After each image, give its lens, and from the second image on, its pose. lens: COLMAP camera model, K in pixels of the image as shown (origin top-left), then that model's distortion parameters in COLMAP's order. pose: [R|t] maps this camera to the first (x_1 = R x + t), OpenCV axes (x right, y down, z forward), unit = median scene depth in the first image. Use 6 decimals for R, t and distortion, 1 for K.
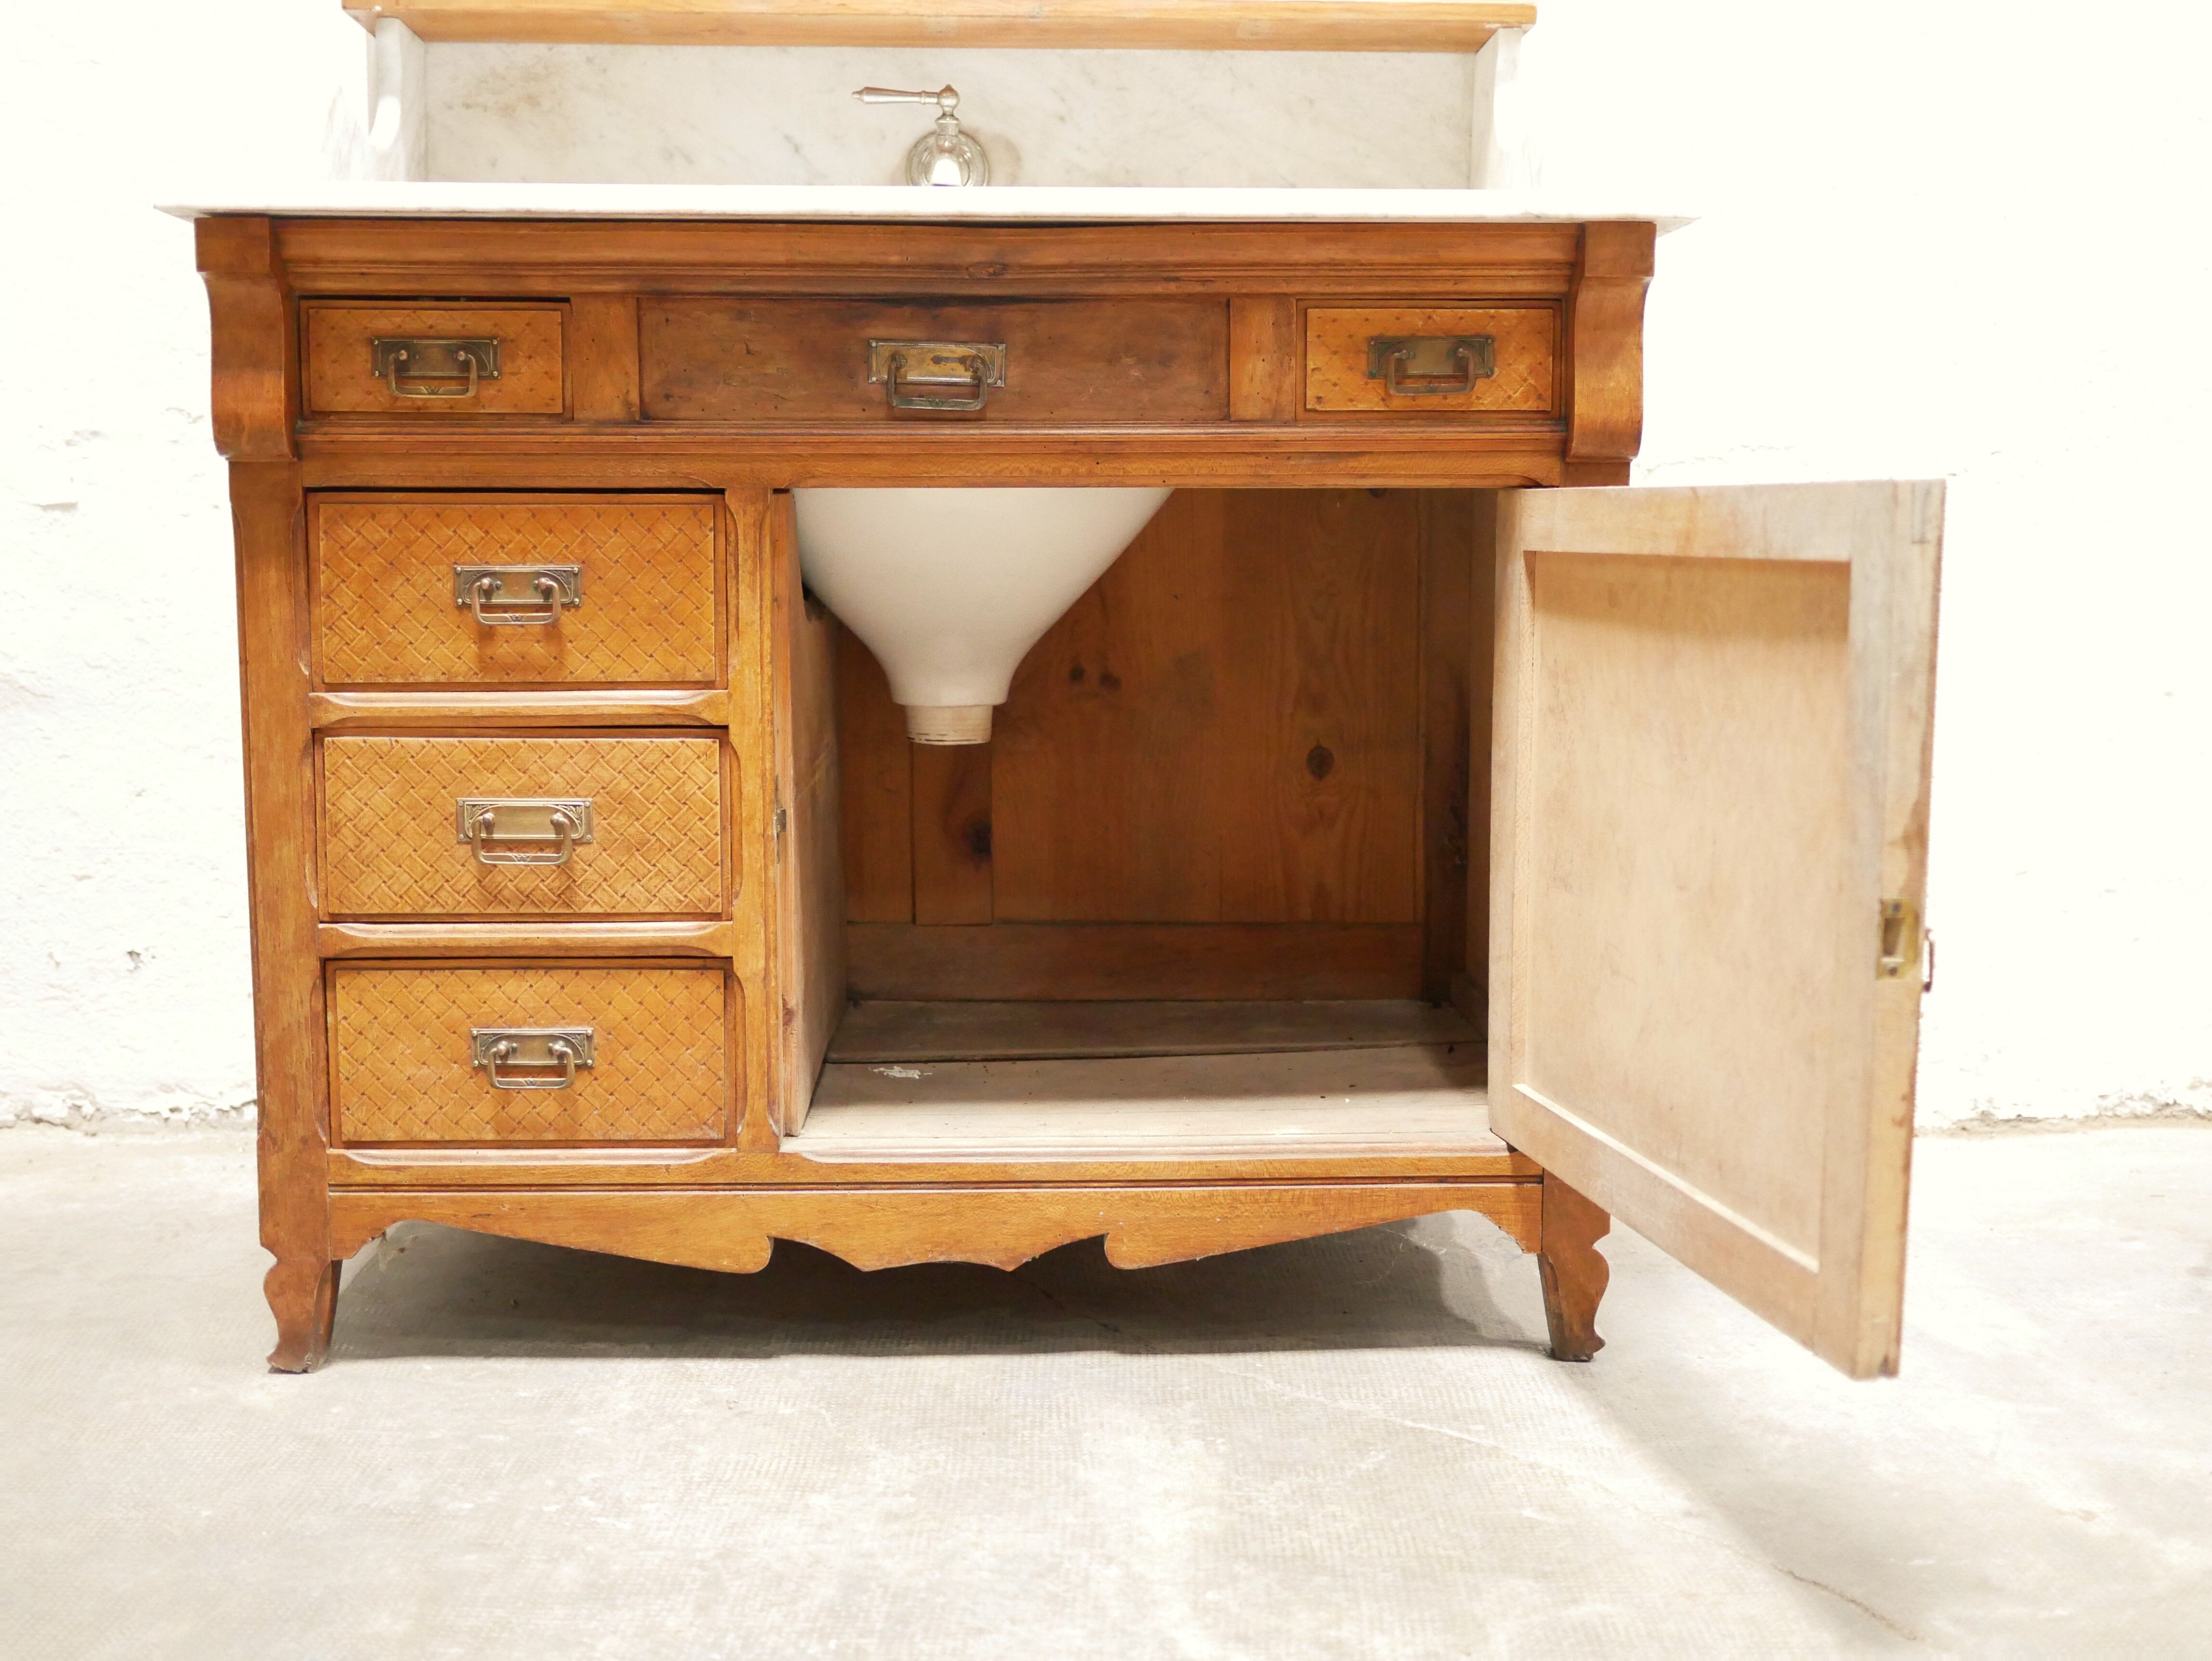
lens RADIAL K [[2502.5, 0, 1103.5], [0, 2502.5, 827.6], [0, 0, 1]] dist [-0.018276, 0.000000]
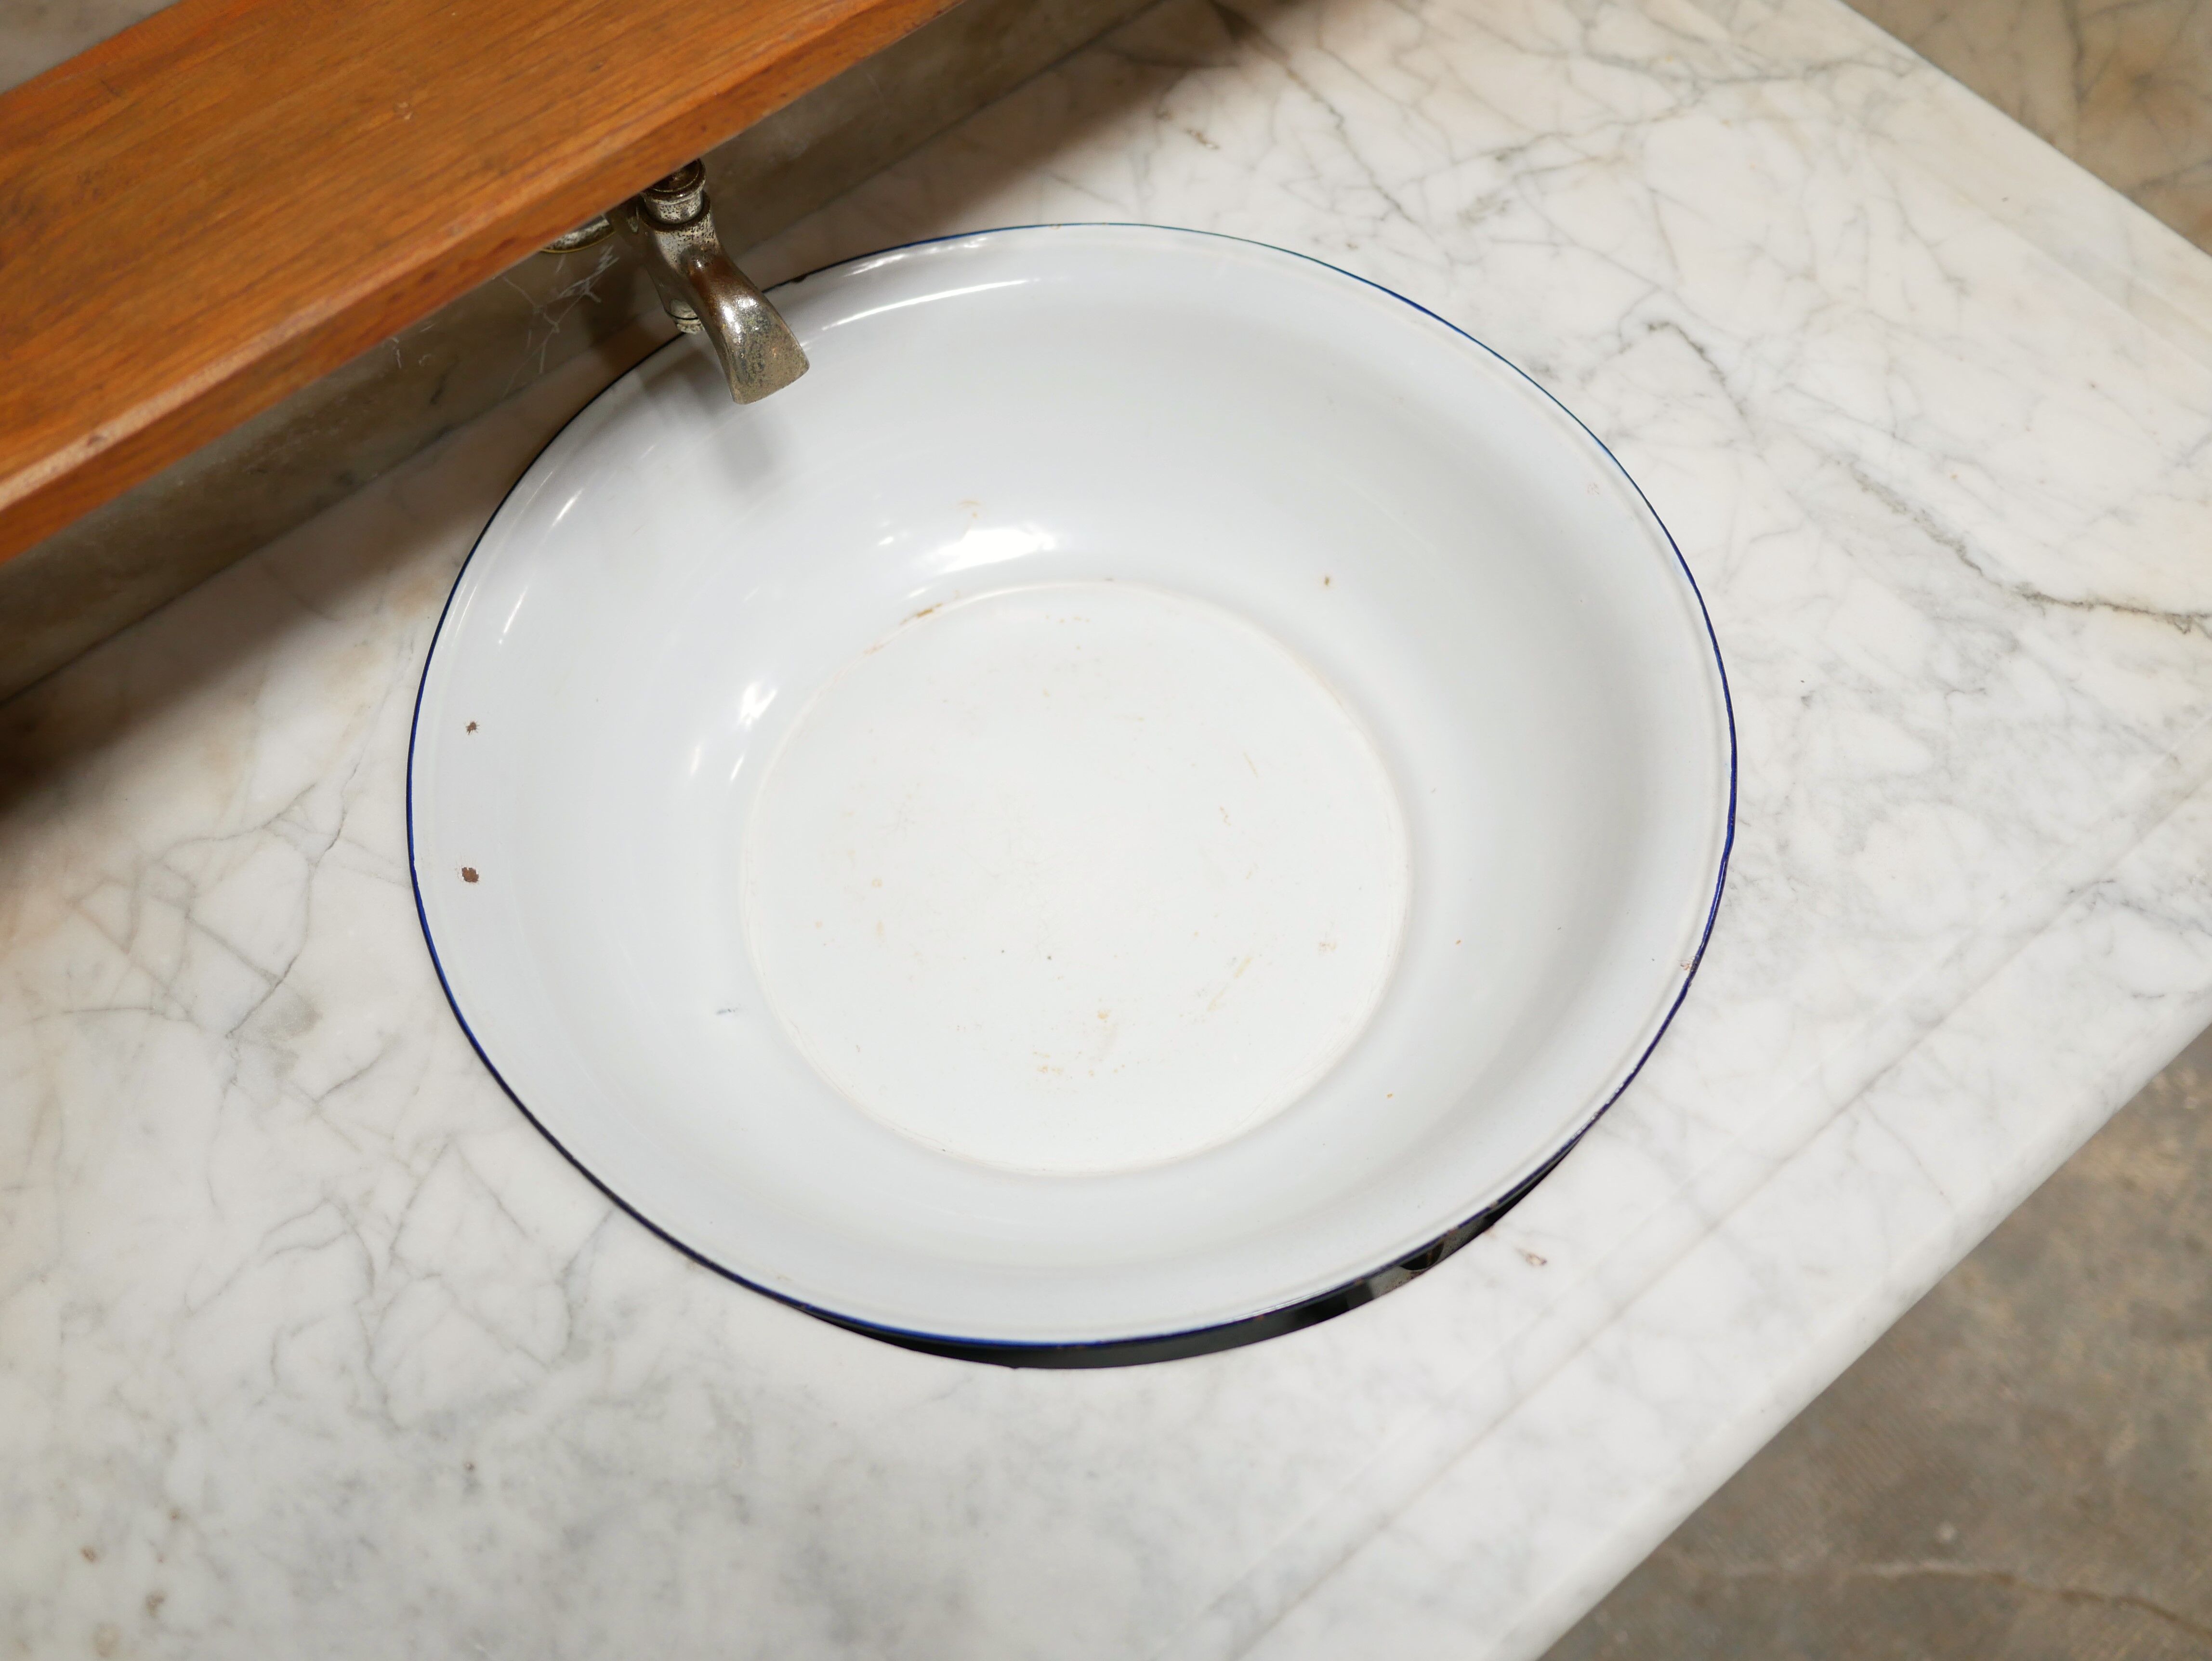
lens RADIAL K [[2502.4, 0, 1116.3], [0, 2502.4, 823.3], [0, 0, 1]] dist [-0.018276, 0.000000]
pose [[0.785827, -0.537343, 0.306169, -0.208620], [0.079383, 0.578606, 0.811735, -0.623050], [-0.613331, -0.613578, 0.497340, 0.866999]]
